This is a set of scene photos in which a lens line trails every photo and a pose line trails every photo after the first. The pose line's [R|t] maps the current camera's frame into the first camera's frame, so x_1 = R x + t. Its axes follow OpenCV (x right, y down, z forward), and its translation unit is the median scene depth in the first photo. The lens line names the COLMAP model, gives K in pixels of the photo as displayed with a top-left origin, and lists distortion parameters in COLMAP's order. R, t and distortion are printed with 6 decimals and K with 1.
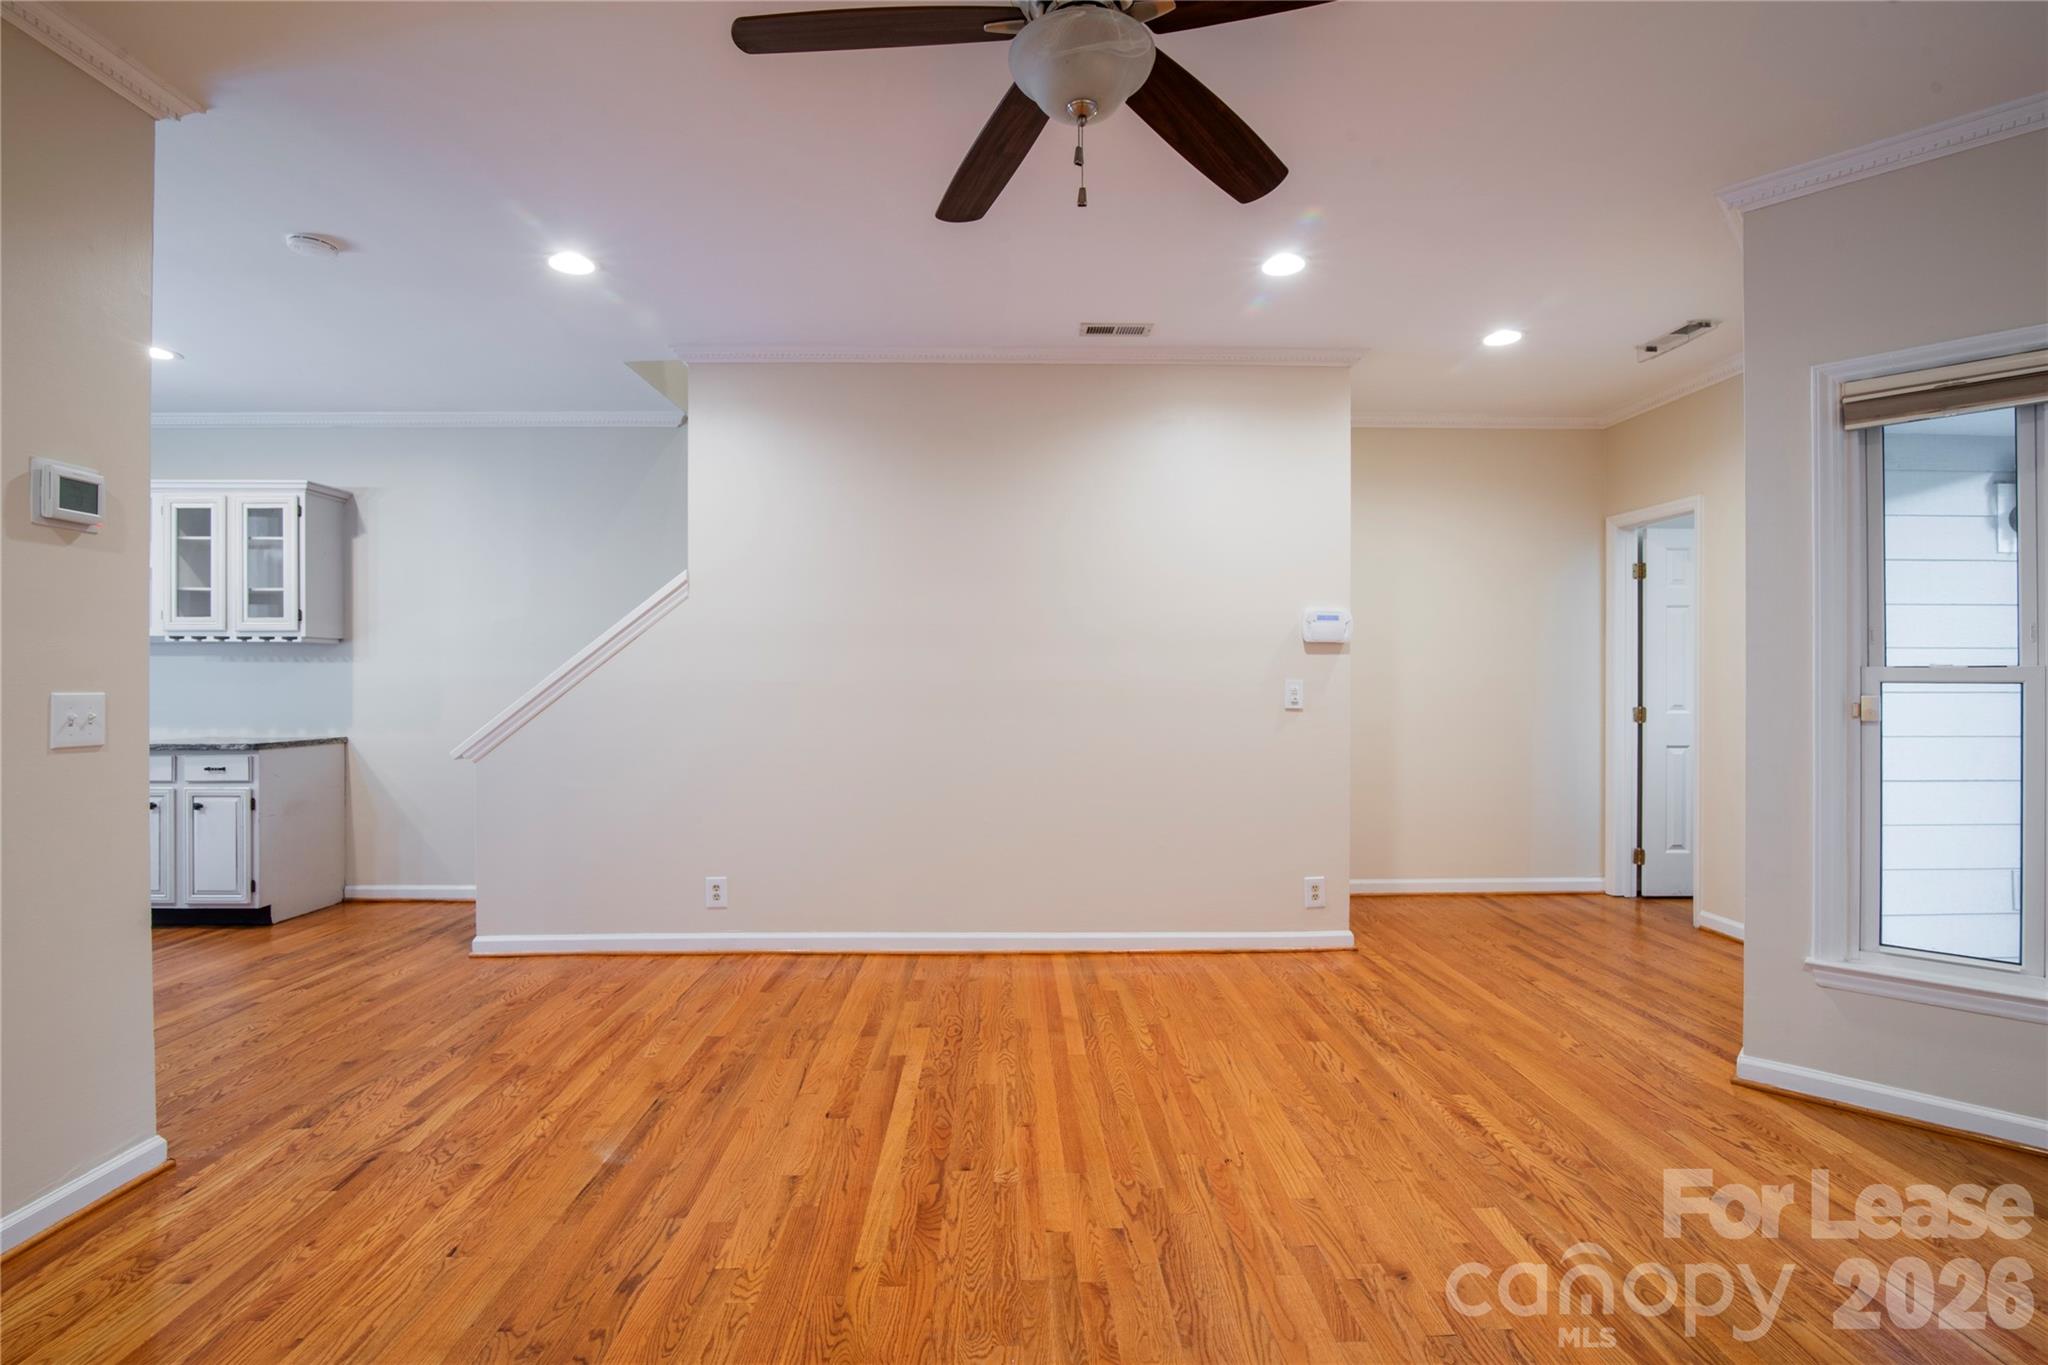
lens RADIAL K [[970.6, 0, 1017.0], [0, 970.6, 672.1], [0, 0, 1]] dist [-0.015030, -0.000238]
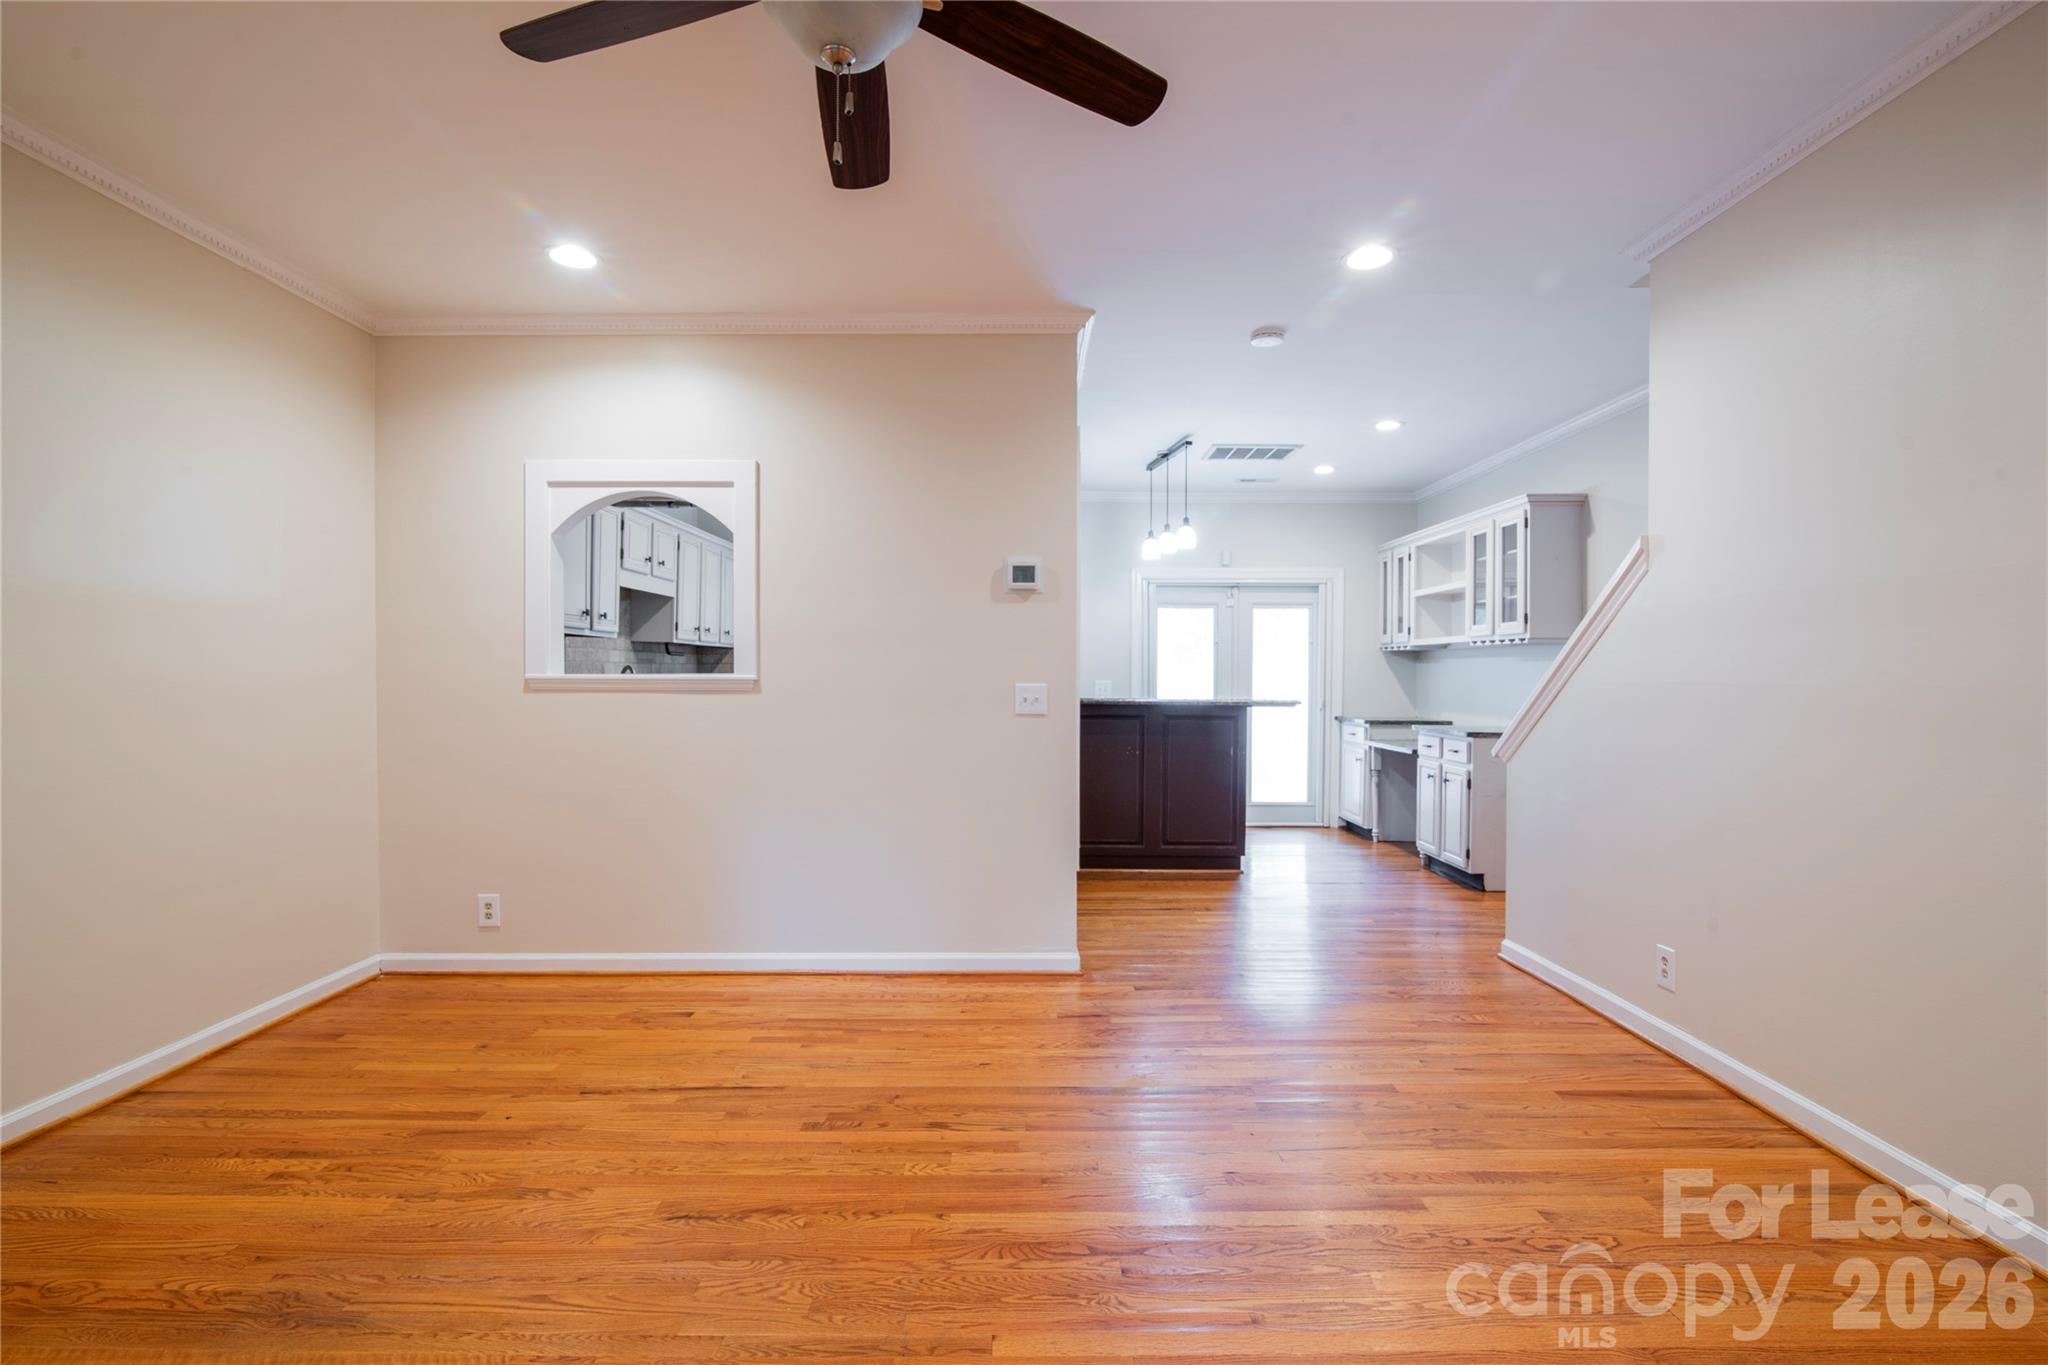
lens RADIAL K [[970.8, 0, 1013.6], [0, 970.8, 692.6], [0, 0, 1]] dist [-0.015229, -0.000114]
pose [[-0.019178, 0.019832, -0.999619, 0.393733], [0.004840, 0.999793, 0.019743, 0.000702], [0.999804, -0.004459, -0.019270, 0.473452]]
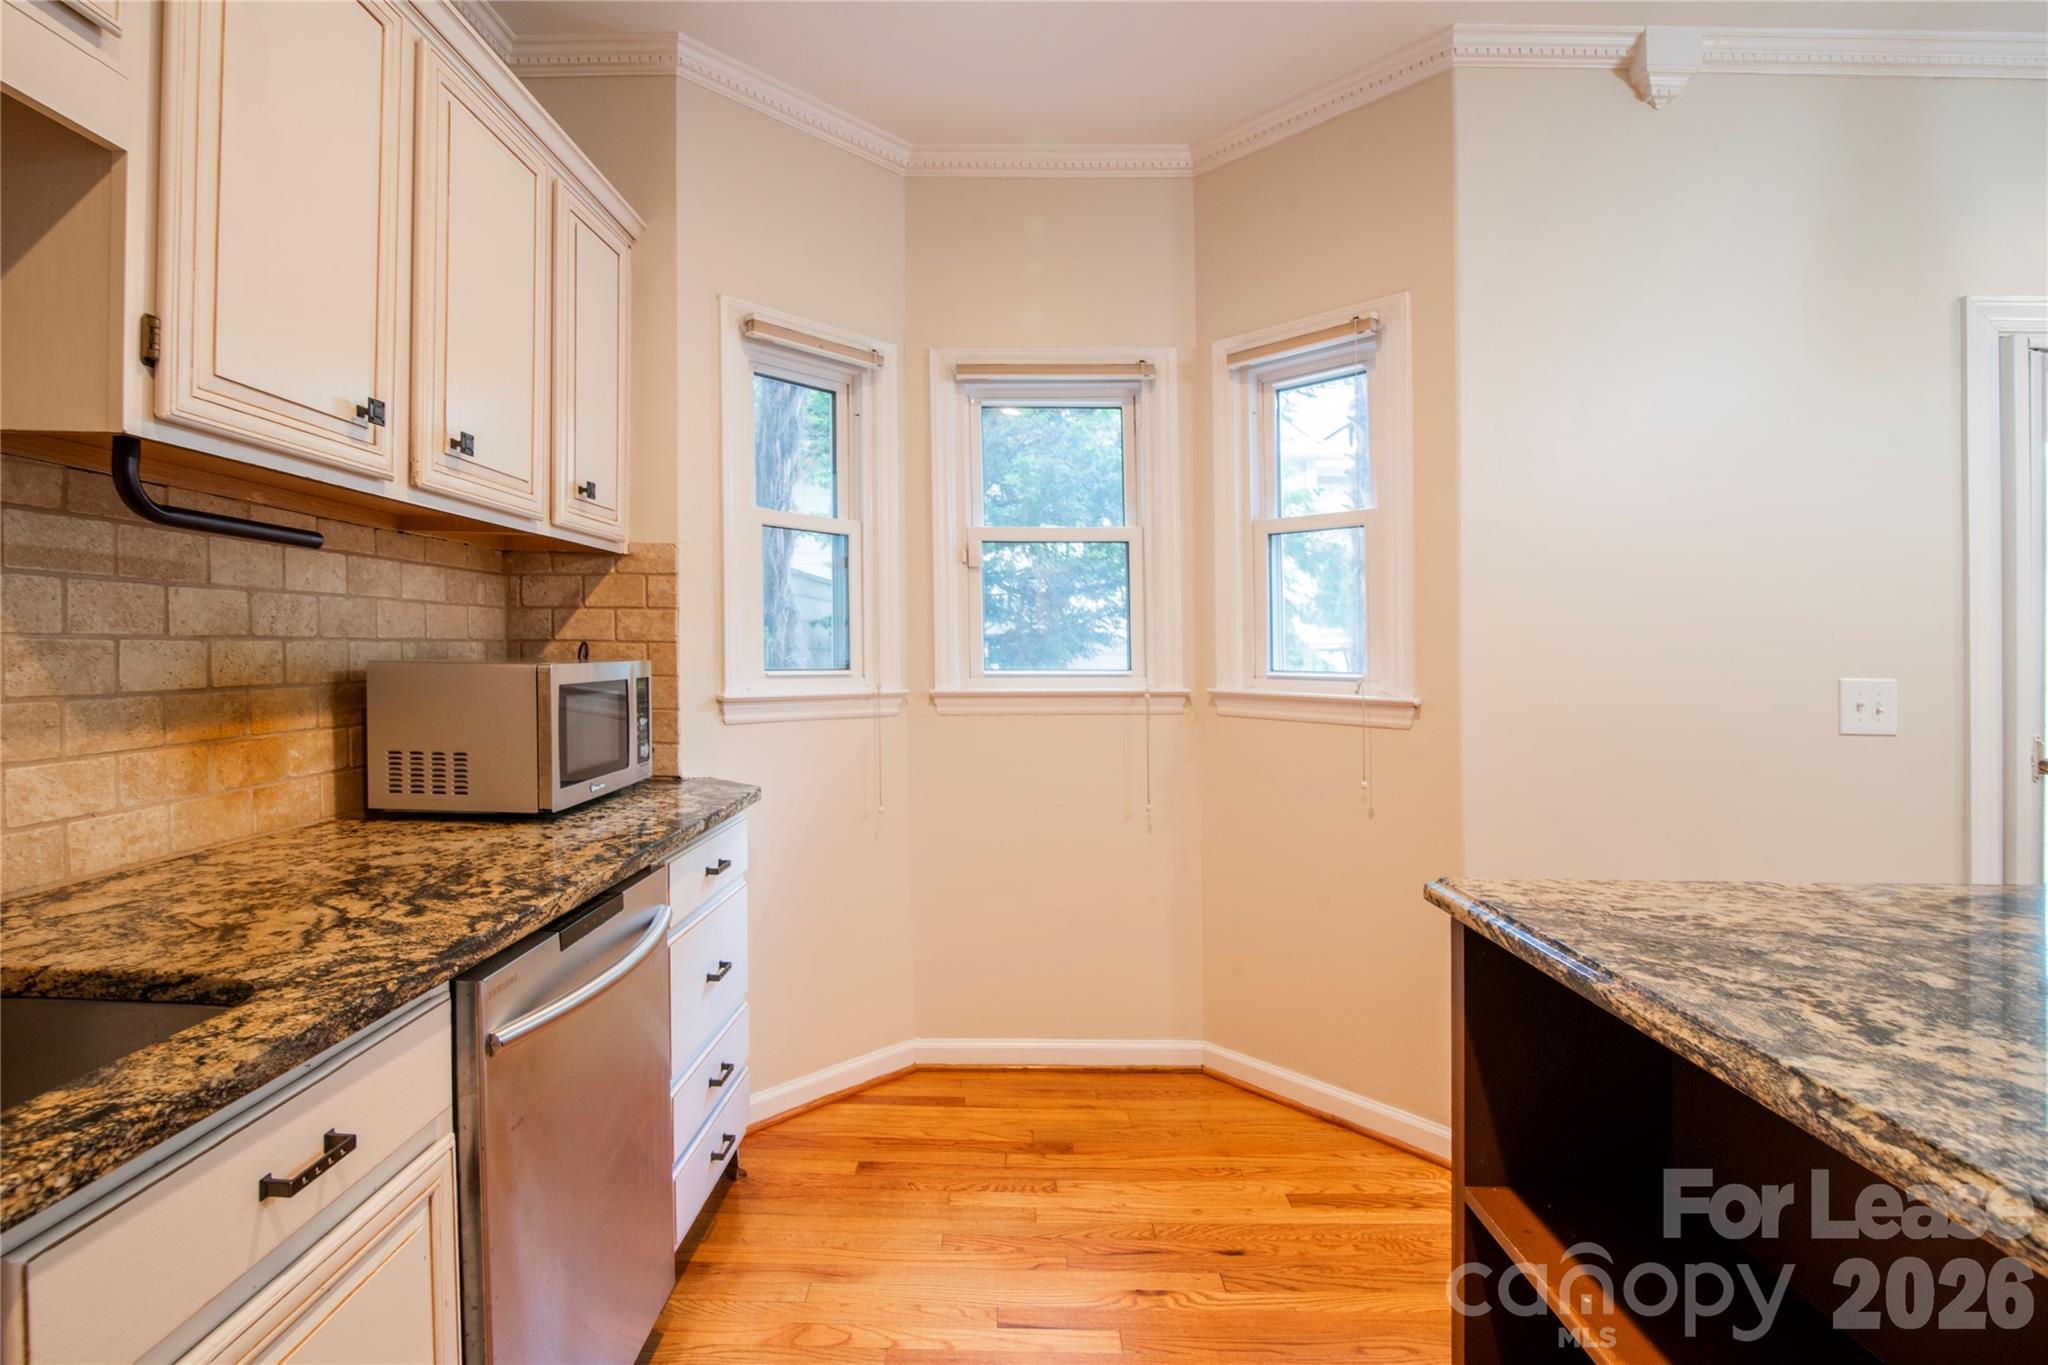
lens RADIAL K [[979.1, 0, 973.3], [0, 979.1, 663.4], [0, 0, 1]] dist [-0.013267, 0.000072]
pose [[-0.041094, 0.013197, -0.999068, -0.810907], [-0.007416, 0.999881, 0.013513, 0.002061], [0.999128, 0.007965, -0.040991, 0.156464]]
